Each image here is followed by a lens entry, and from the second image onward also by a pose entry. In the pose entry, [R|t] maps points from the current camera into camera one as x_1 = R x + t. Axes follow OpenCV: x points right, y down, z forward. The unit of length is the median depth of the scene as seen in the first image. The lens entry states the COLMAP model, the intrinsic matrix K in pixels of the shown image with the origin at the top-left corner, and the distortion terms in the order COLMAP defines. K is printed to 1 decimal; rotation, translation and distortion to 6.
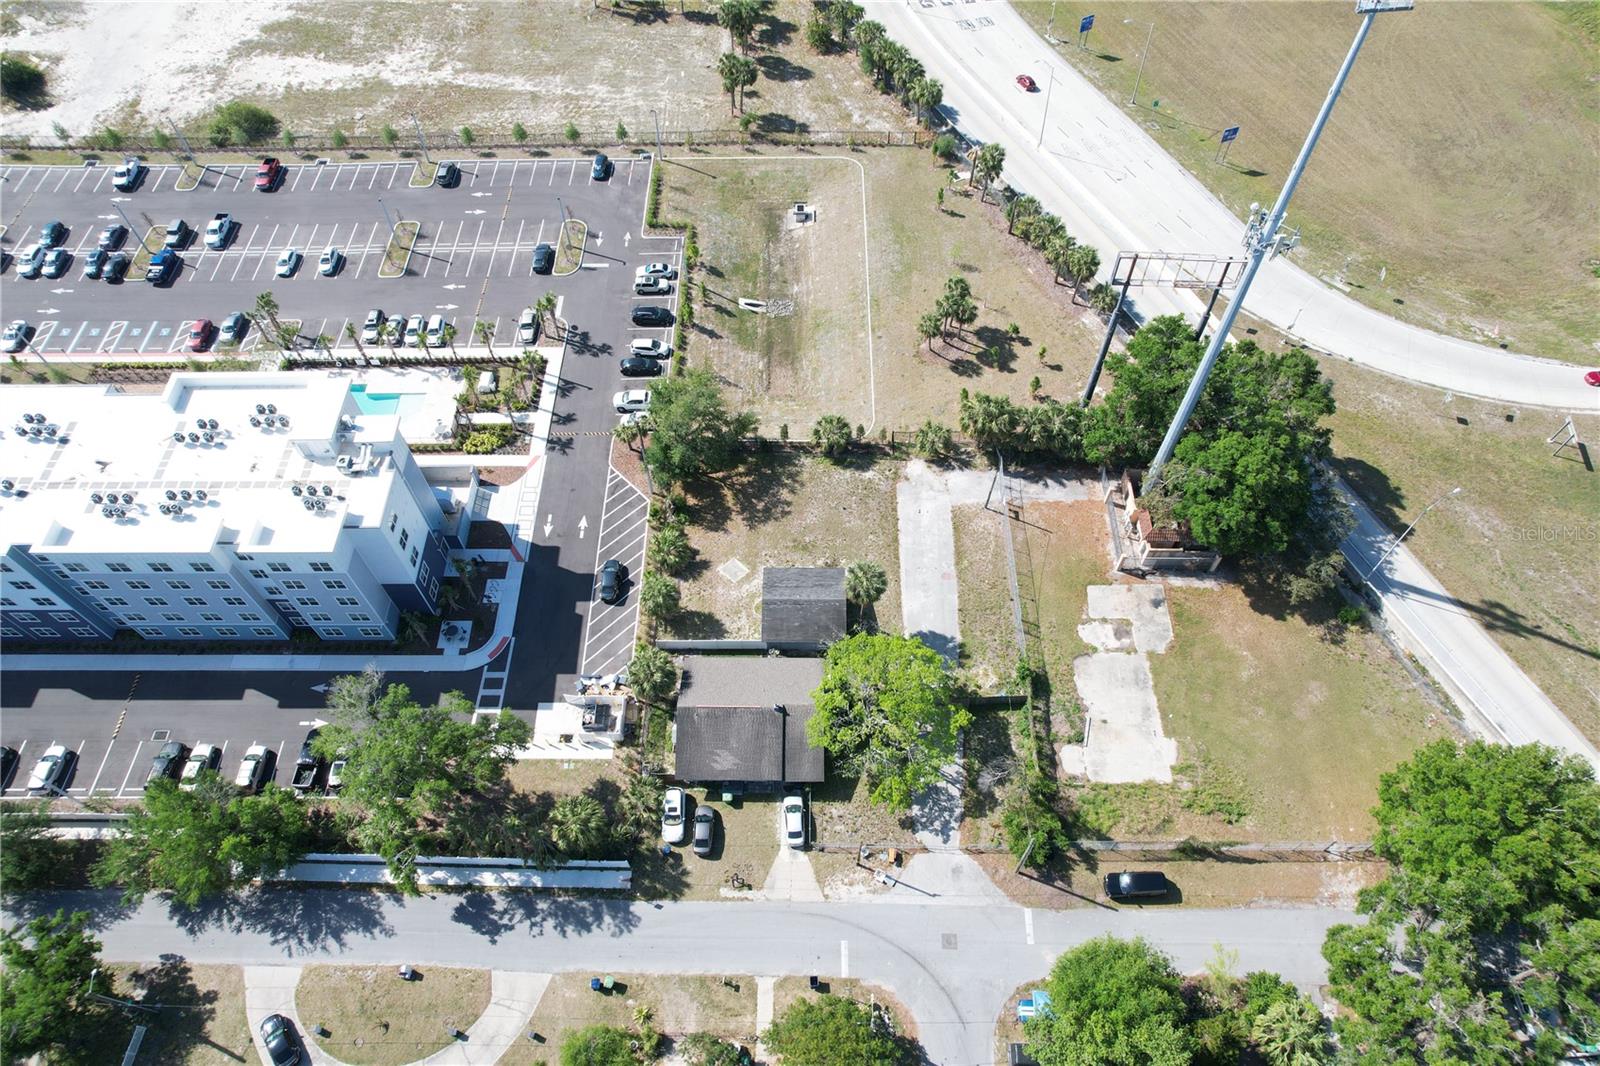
lens RADIAL K [[1023.6, 0, 807.8], [0, 1023.6, 540.6], [0, 0, 1]] dist [-0.078239, 0.070274]
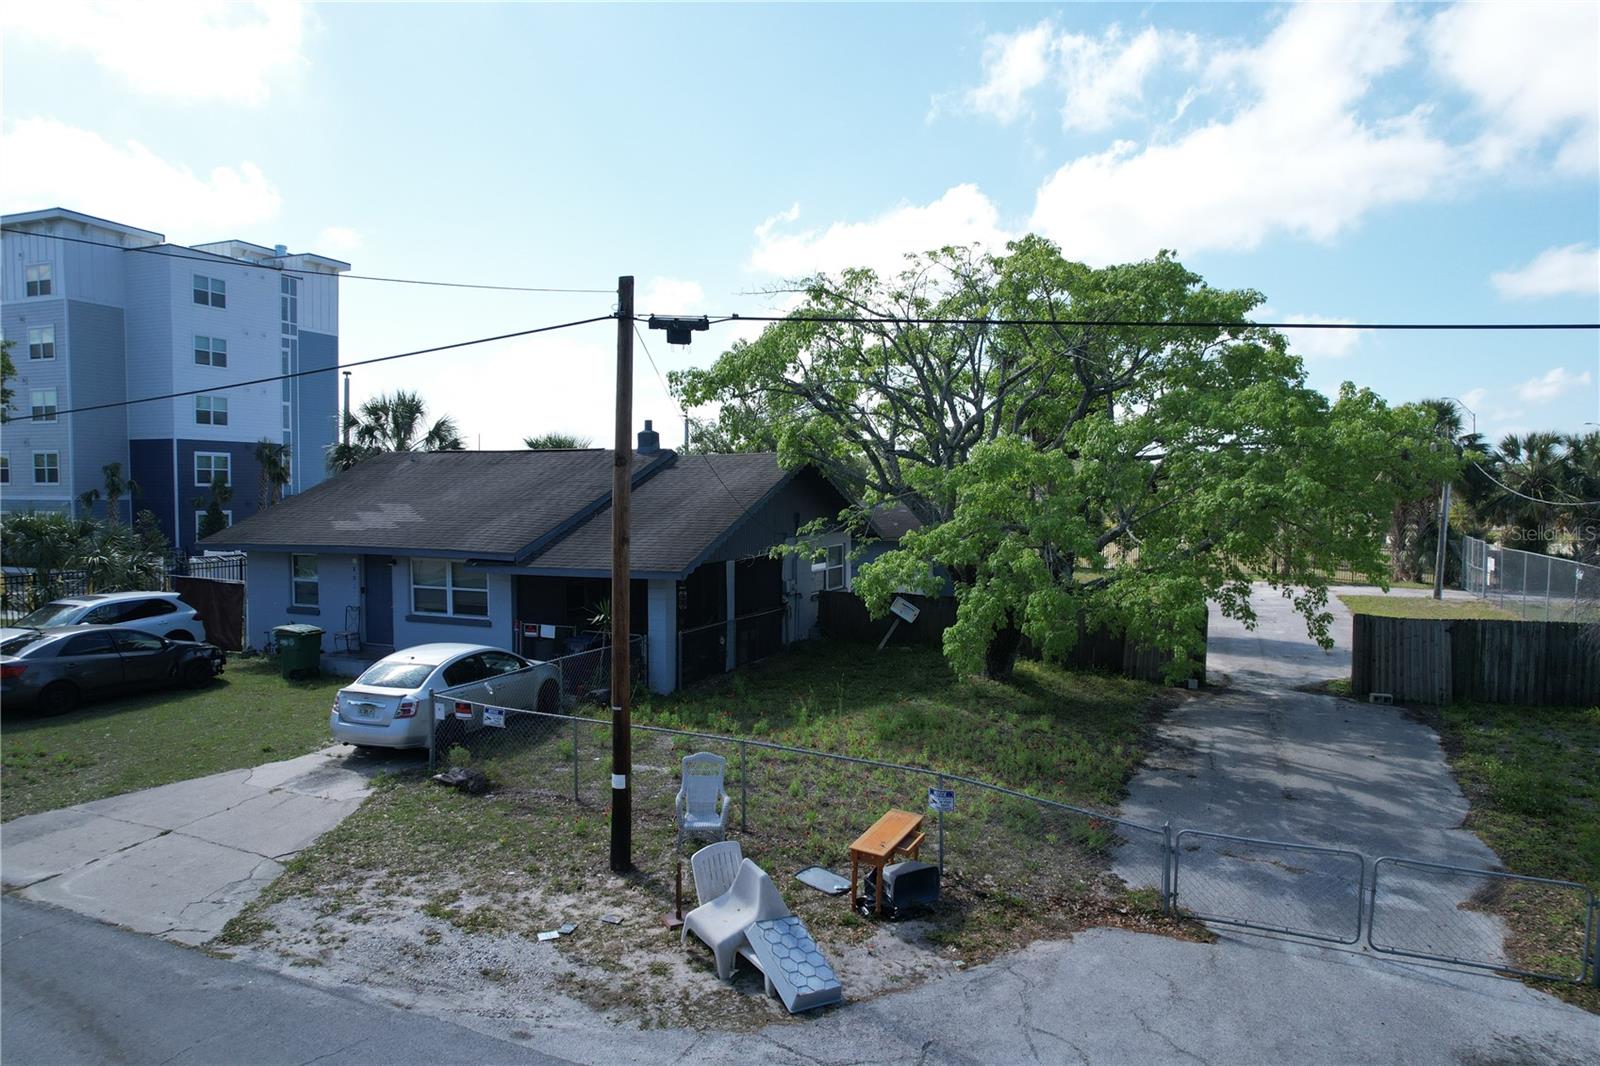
lens RADIAL K [[1016.8, 0, 811.6], [0, 1016.8, 541.6], [0, 0, 1]] dist [-0.091001, 0.079610]
pose [[0.928618, 0.032450, -0.369615, 0.102329], [-0.317060, 0.586821, -0.745060, 0.329901], [0.192721, 0.809066, 0.555222, 0.773654]]
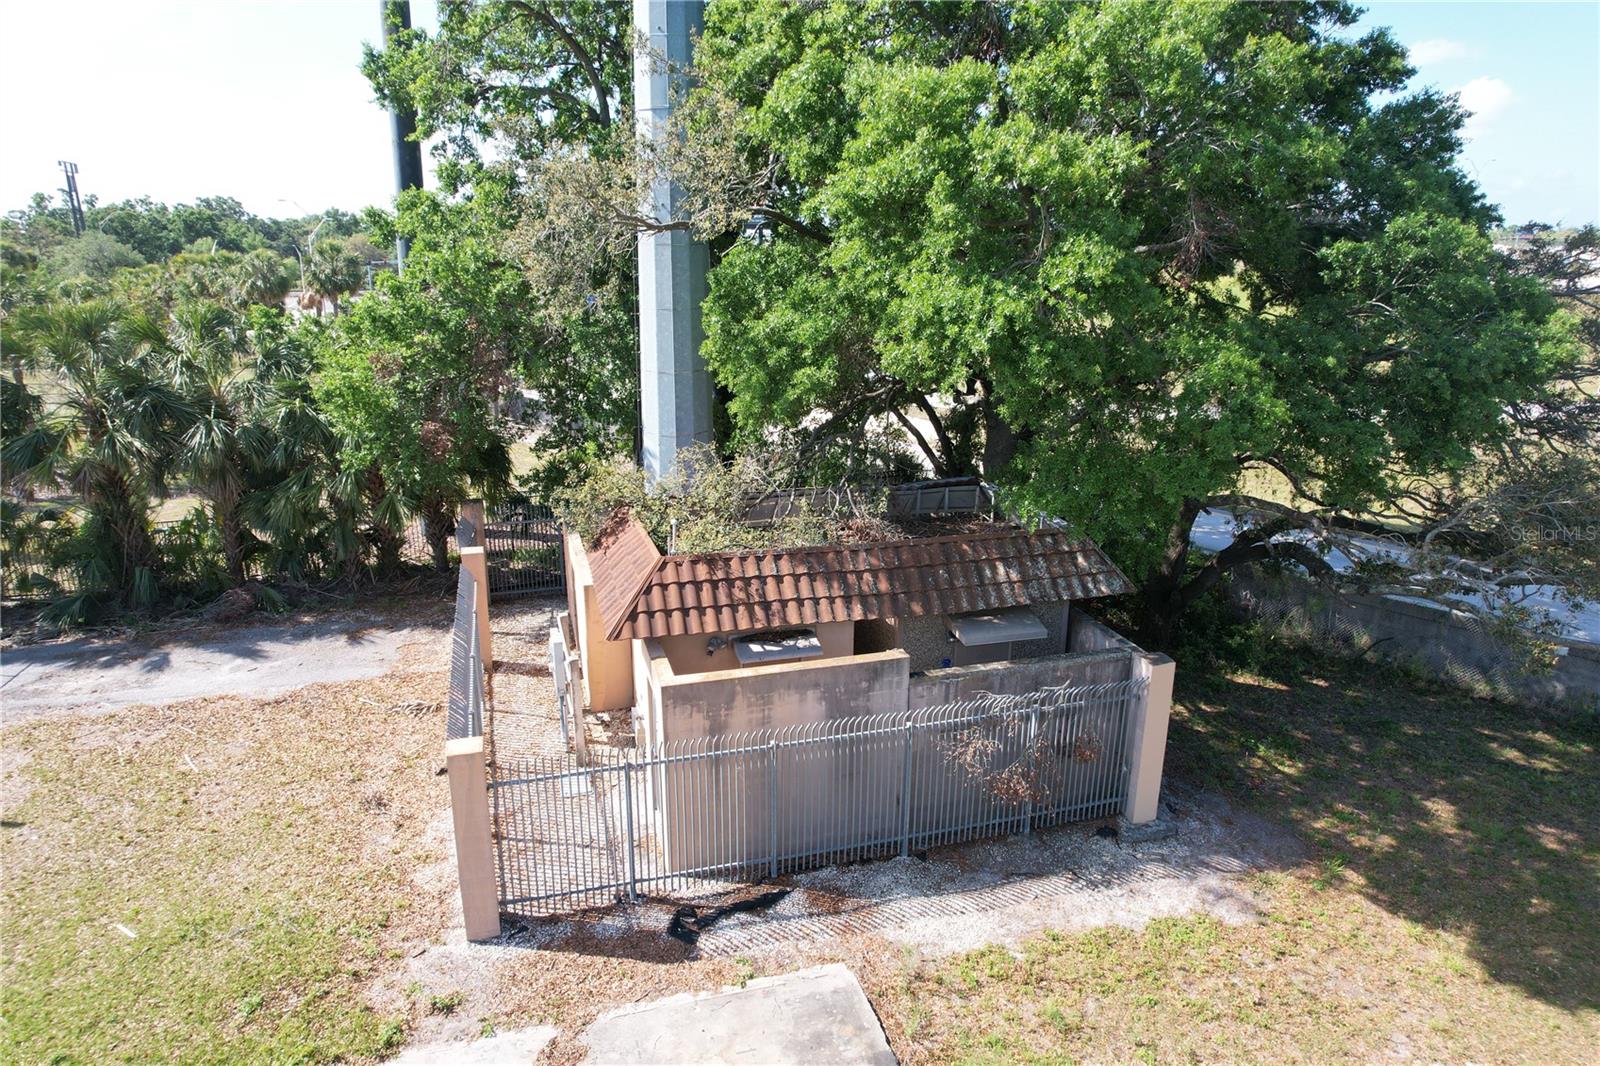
lens RADIAL K [[1016.8, 0, 811.6], [0, 1016.8, 541.6], [0, 0, 1]] dist [-0.091001, 0.079610]
pose [[0.951725, -0.078106, 0.296847, 0.318084], [0.250478, 0.756618, -0.603979, 0.077794], [-0.177426, 0.649176, 0.739656, 0.890070]]
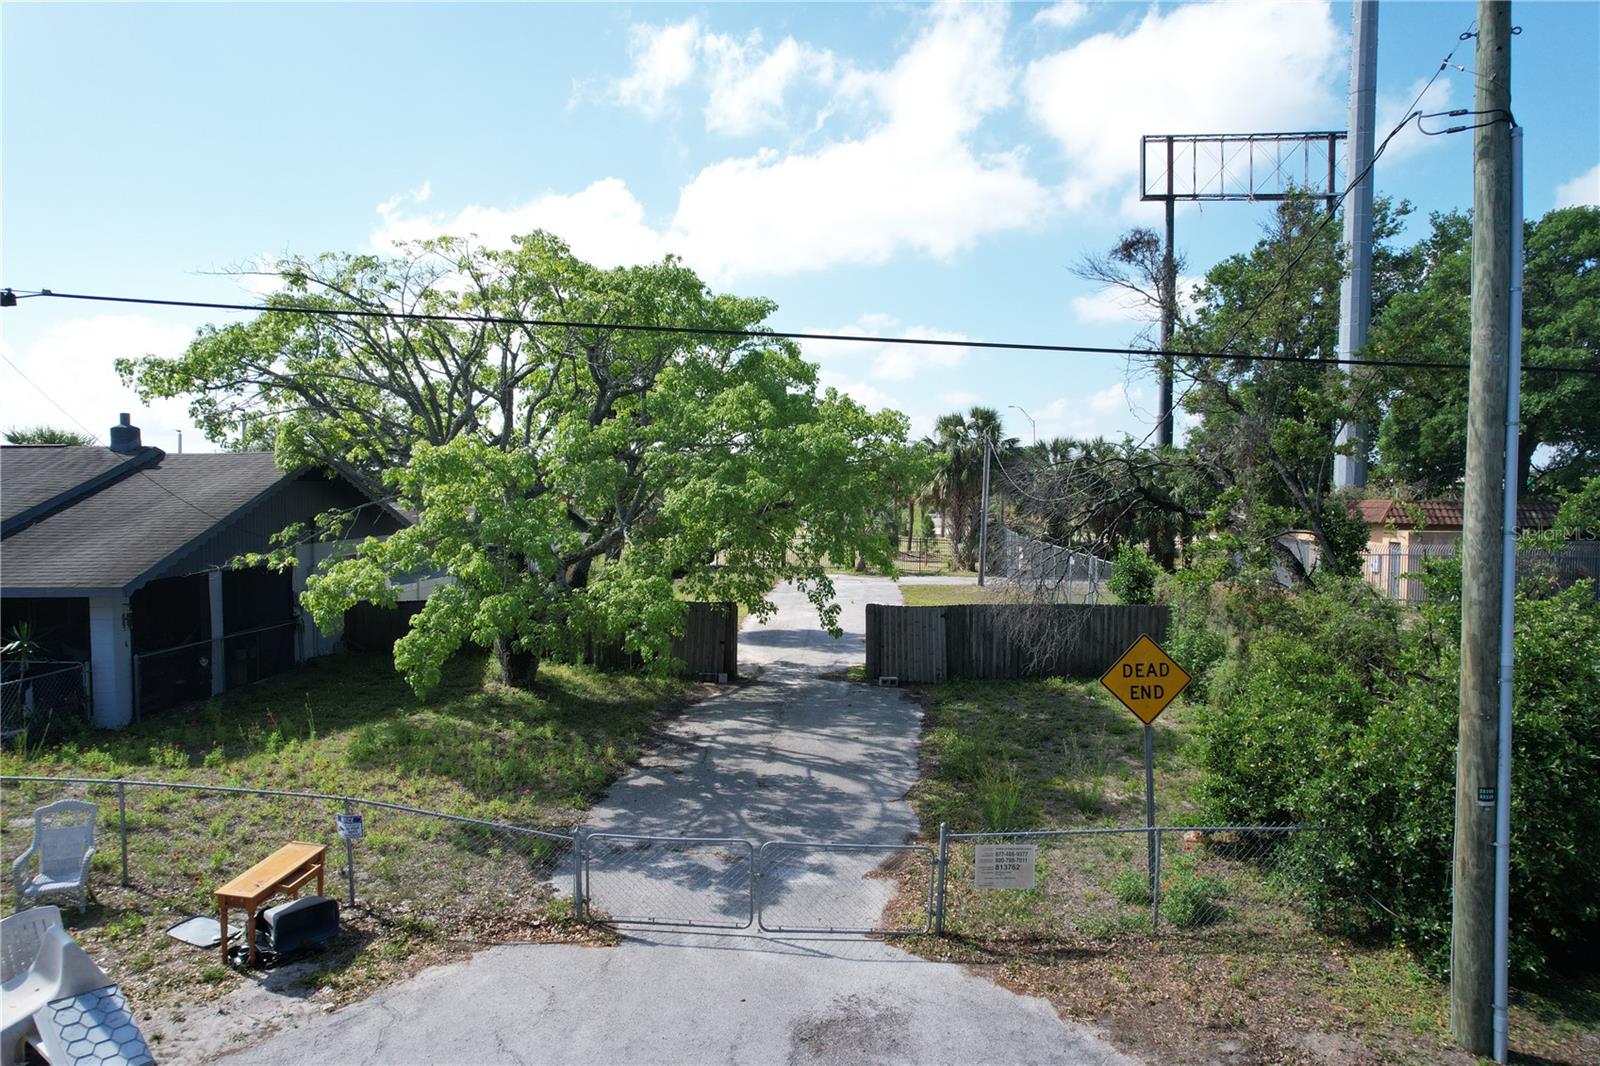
lens RADIAL K [[1017.6, 0, 814.1], [0, 1017.6, 541.6], [0, 0, 1]] dist [-0.060726, 0.053222]
pose [[0.999265, 0.011088, -0.036698, 0.127247], [-0.036123, 0.592908, -0.804460, 0.323131], [0.012839, 0.805194, 0.592872, 0.776927]]
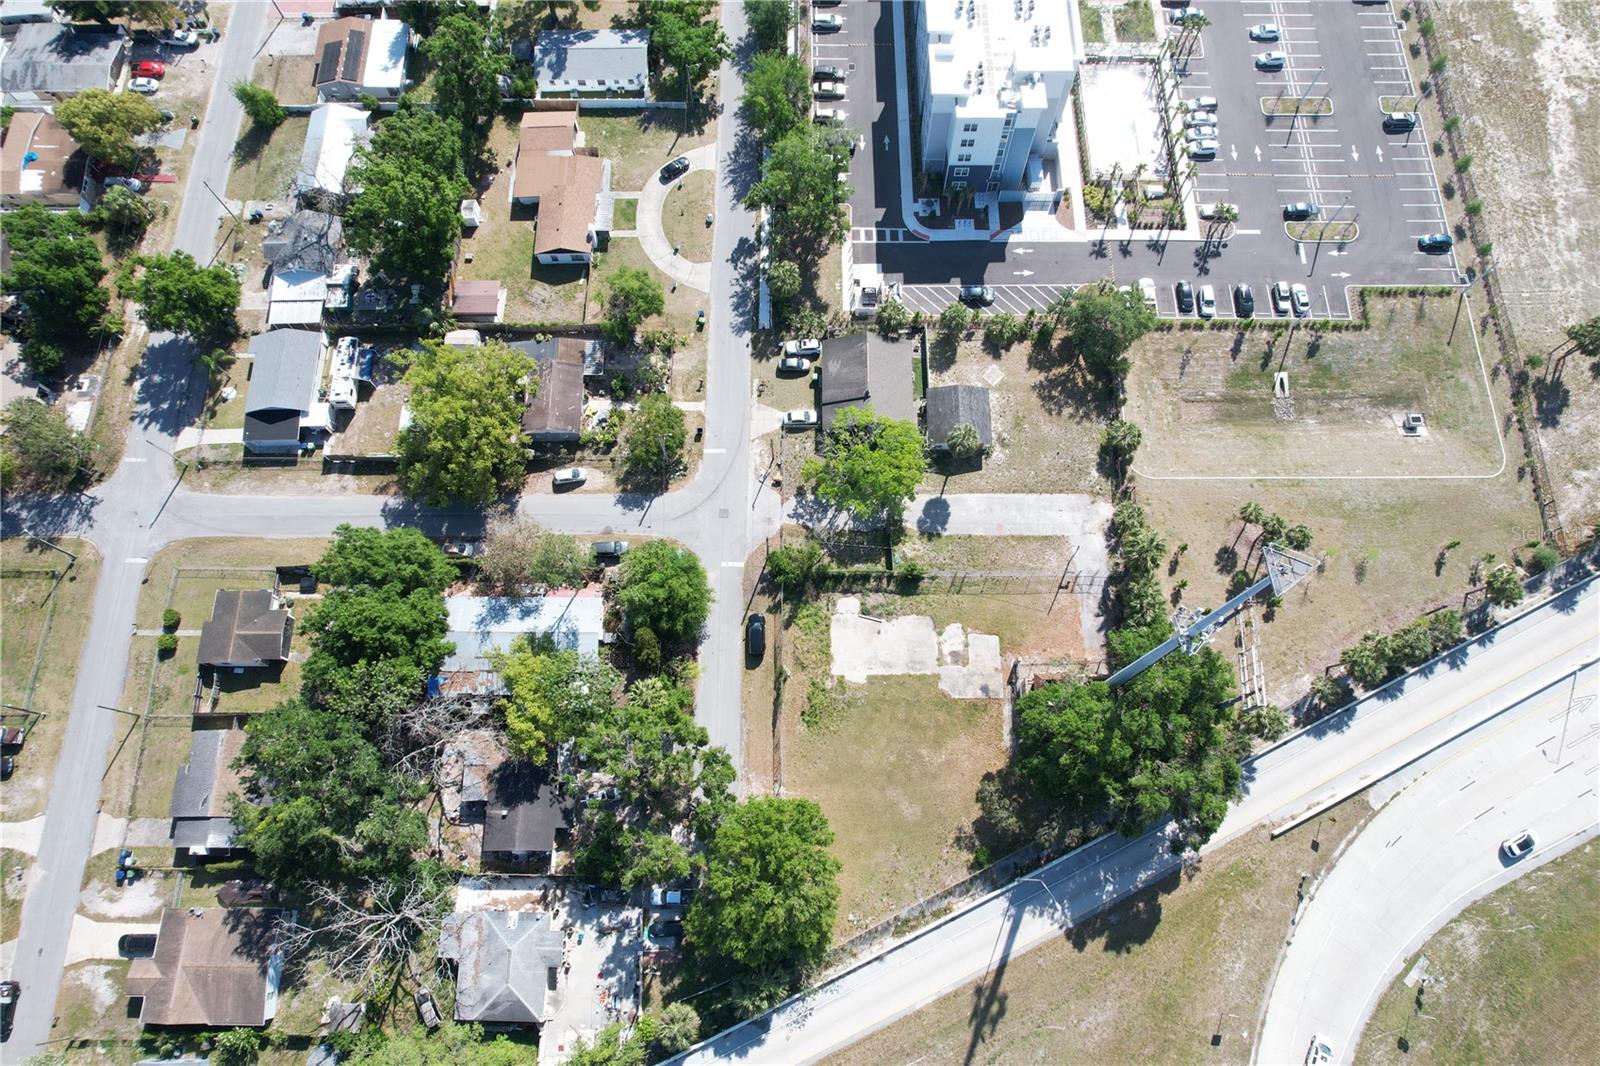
lens RADIAL K [[1020.6, 0, 808.1], [0, 1020.6, 541.8], [0, 0, 1]] dist [-0.078245, 0.069869]
pose [[0.006931, 0.949652, -0.313231, 0.555177], [-0.830539, 0.179920, 0.527100, -0.436002], [0.556917, 0.256497, 0.789970, -0.124377]]
